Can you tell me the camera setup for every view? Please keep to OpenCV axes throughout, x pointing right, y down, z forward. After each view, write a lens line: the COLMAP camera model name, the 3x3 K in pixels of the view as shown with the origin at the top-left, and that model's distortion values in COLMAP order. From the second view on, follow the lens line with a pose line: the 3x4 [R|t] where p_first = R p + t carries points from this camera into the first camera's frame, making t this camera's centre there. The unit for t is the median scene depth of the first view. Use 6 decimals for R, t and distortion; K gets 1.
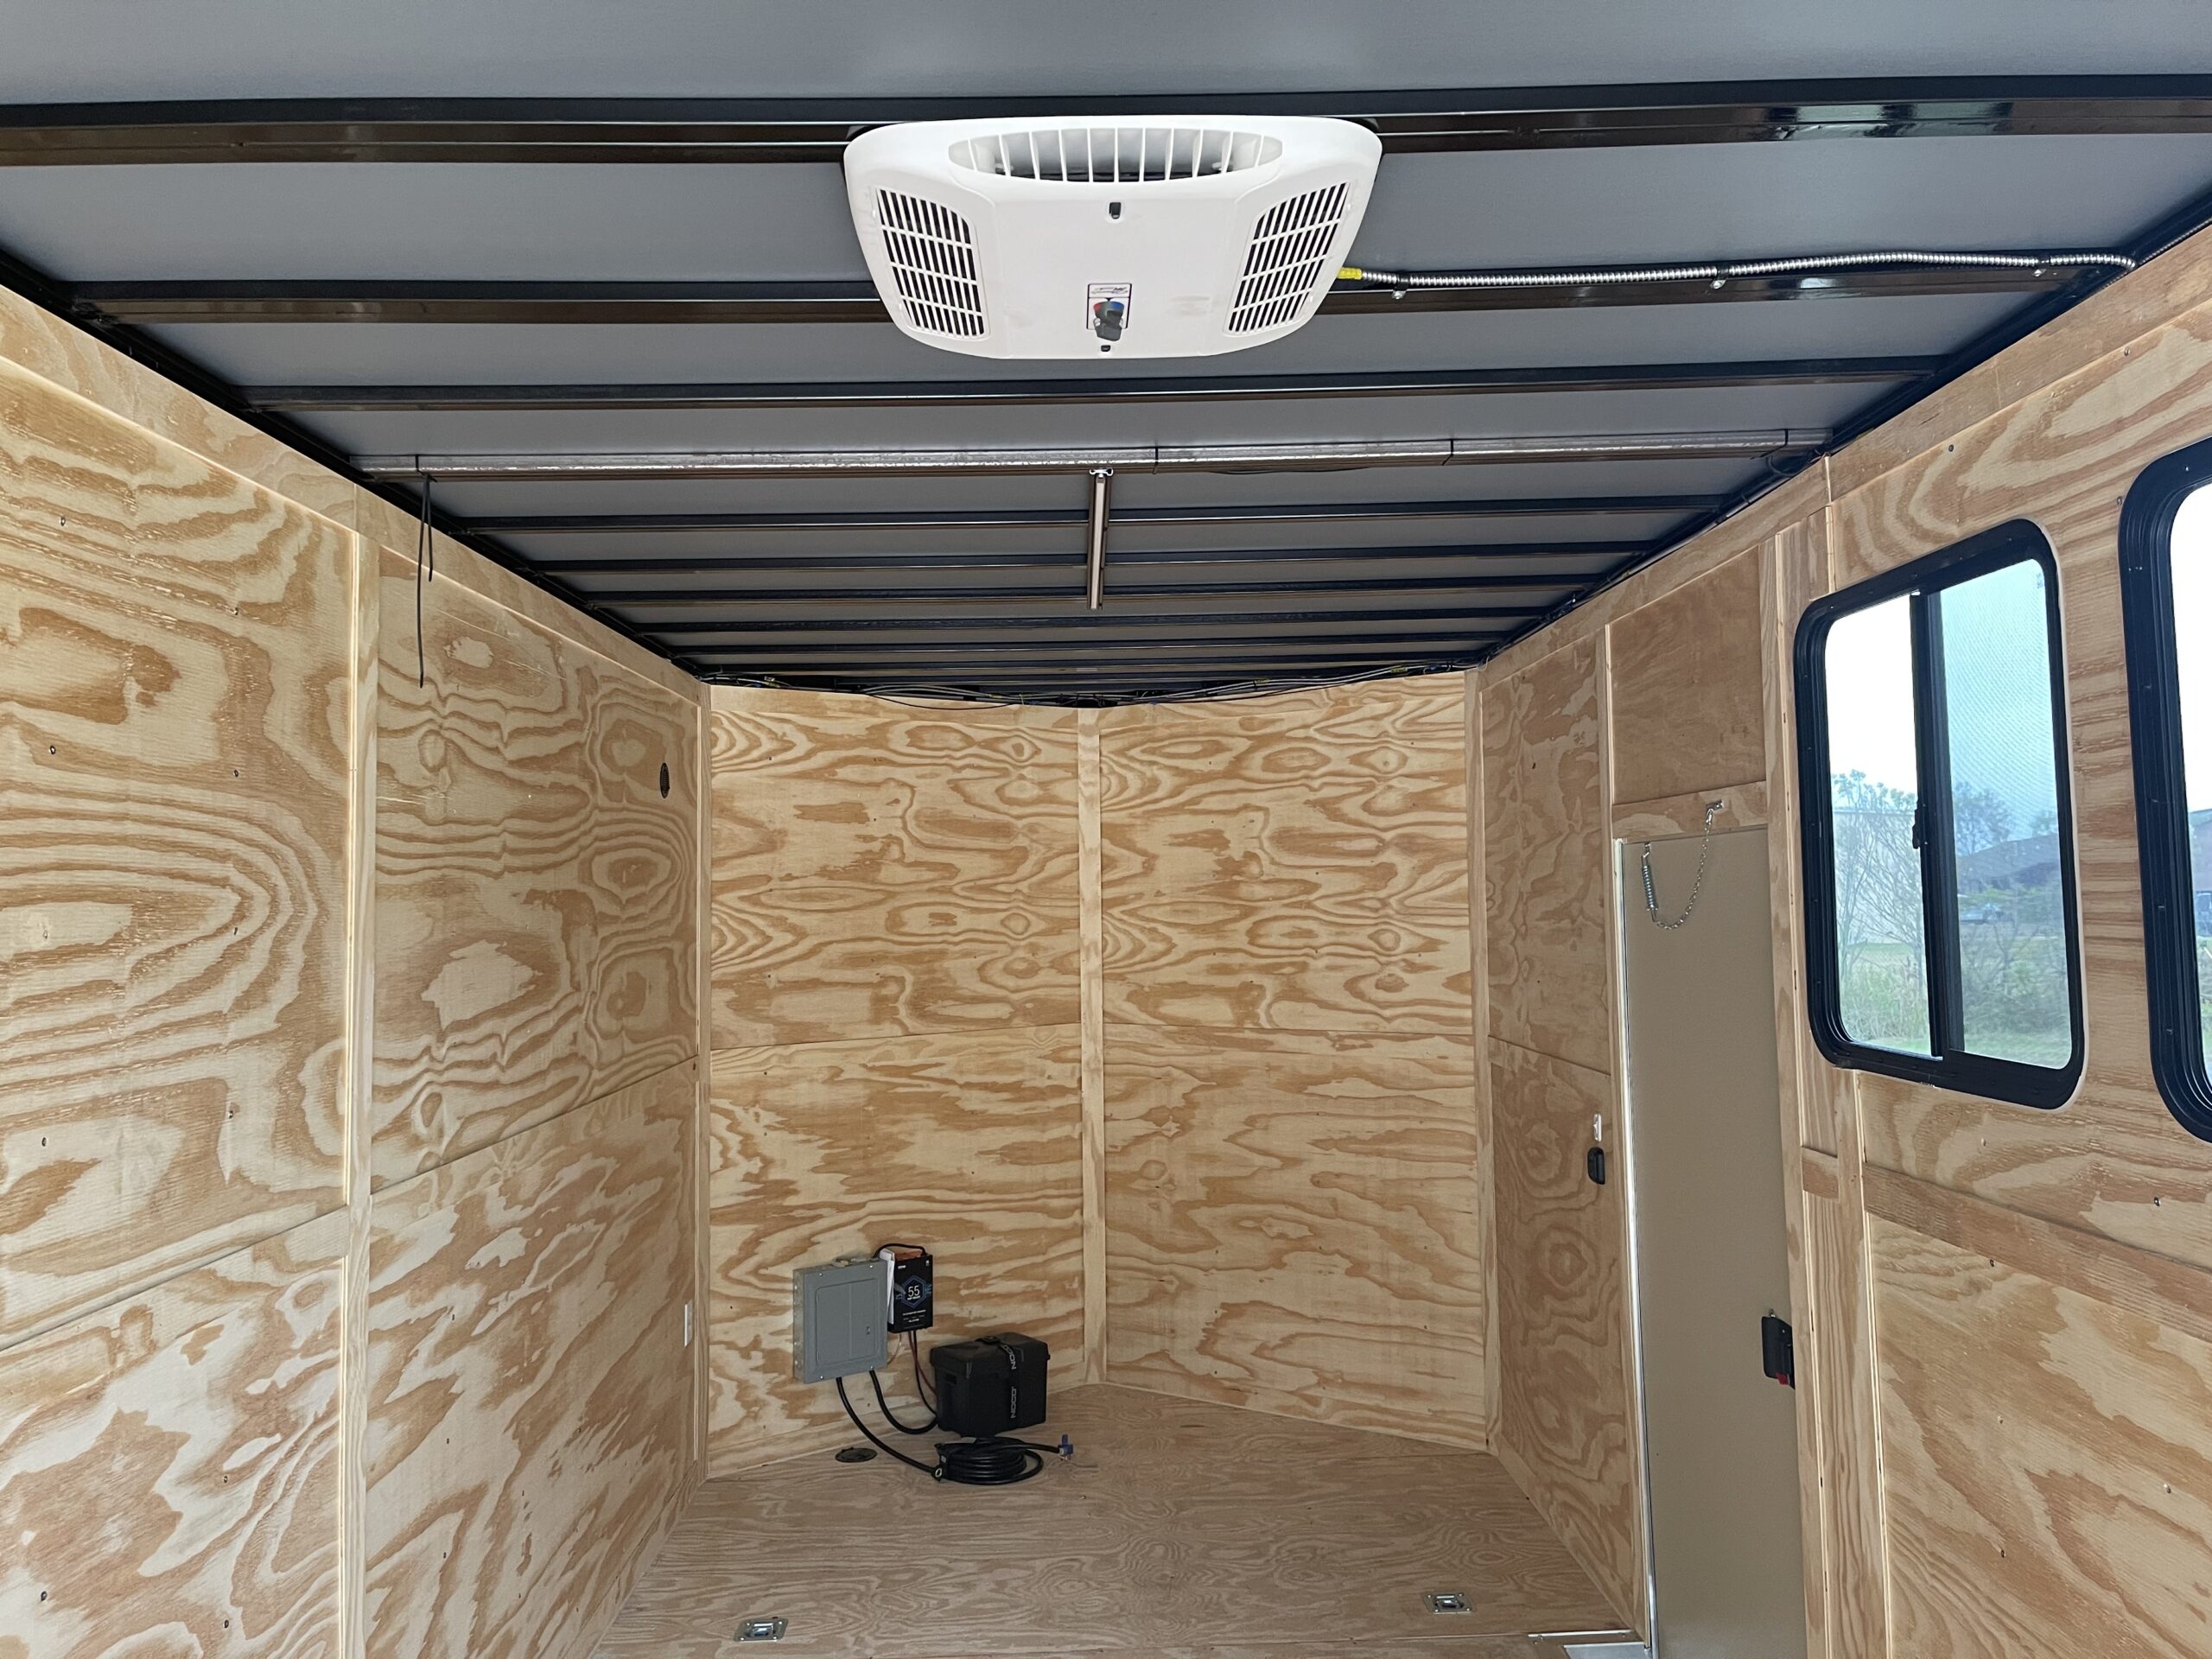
lens RADIAL K [[1597.7, 0, 1148.5], [0, 1597.7, 831.9], [0, 0, 1]] dist [0.075952, -0.118795]
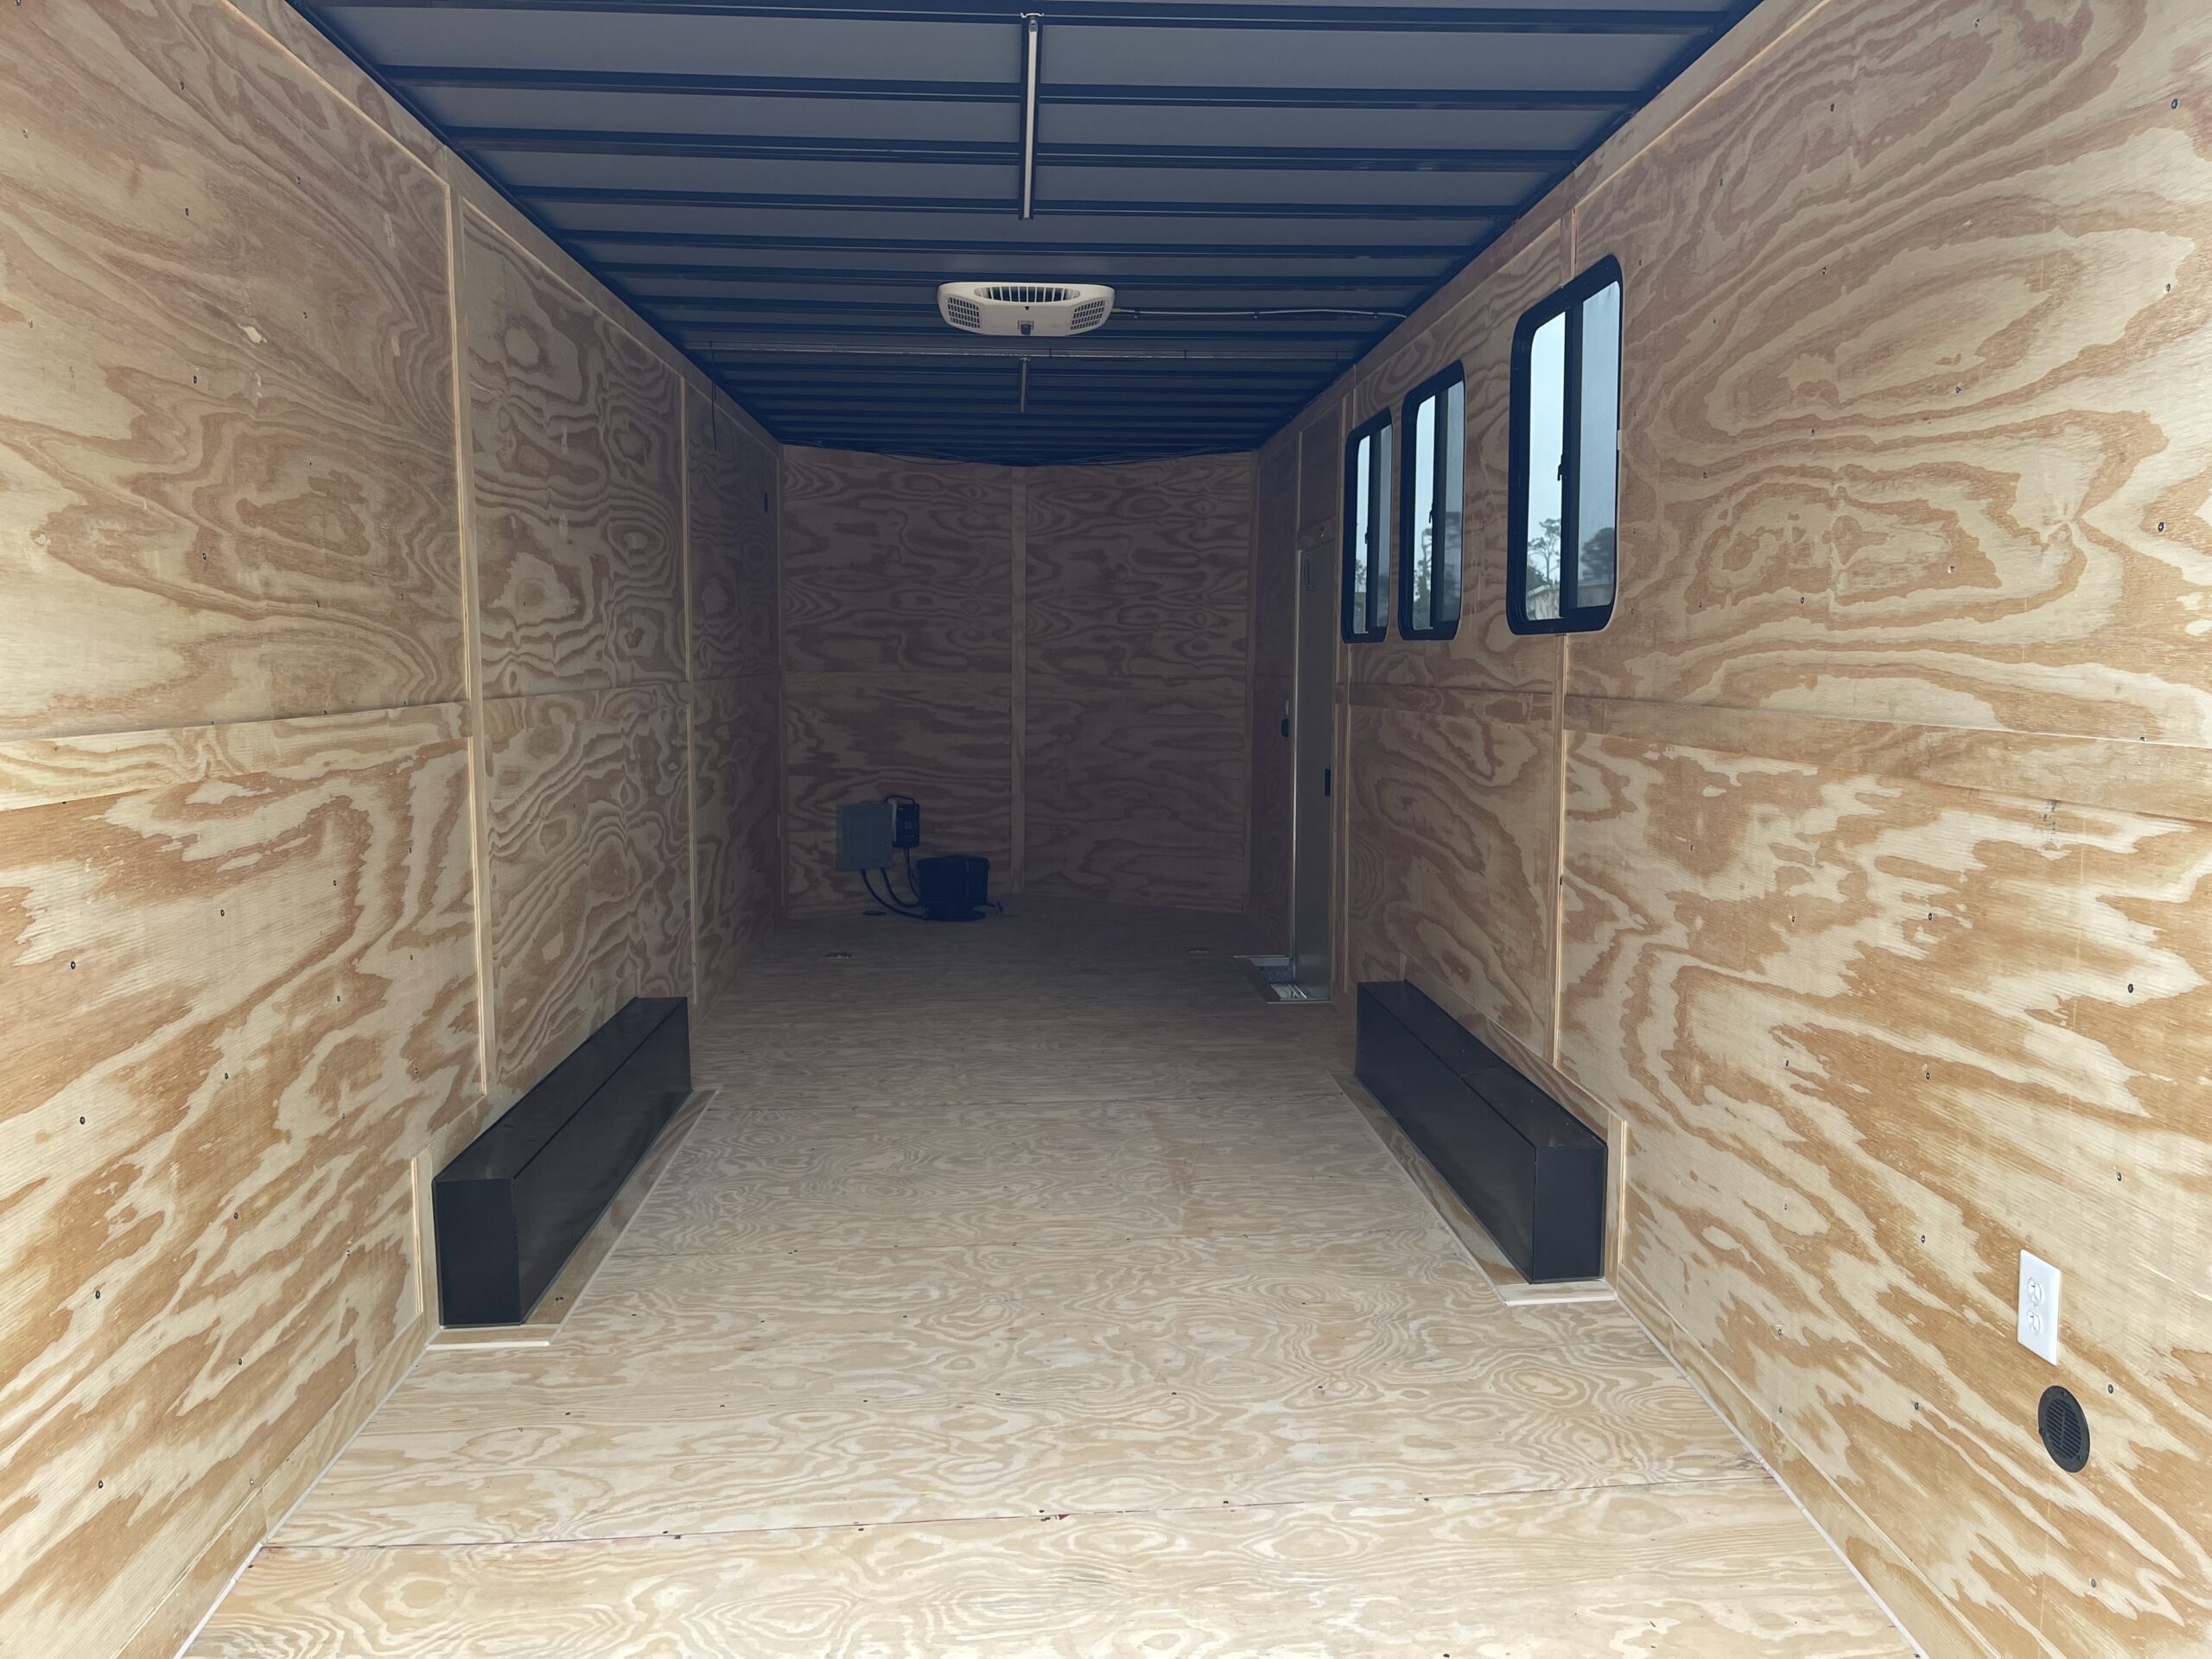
lens RADIAL K [[1597.7, 0, 1148.5], [0, 1597.7, 831.9], [0, 0, 1]] dist [0.075952, -0.118795]
pose [[0.998739, 0.023296, 0.044468, 0.028821], [-0.029669, 0.988466, 0.148506, 0.040915], [-0.040495, -0.149638, 0.987911, -0.645177]]
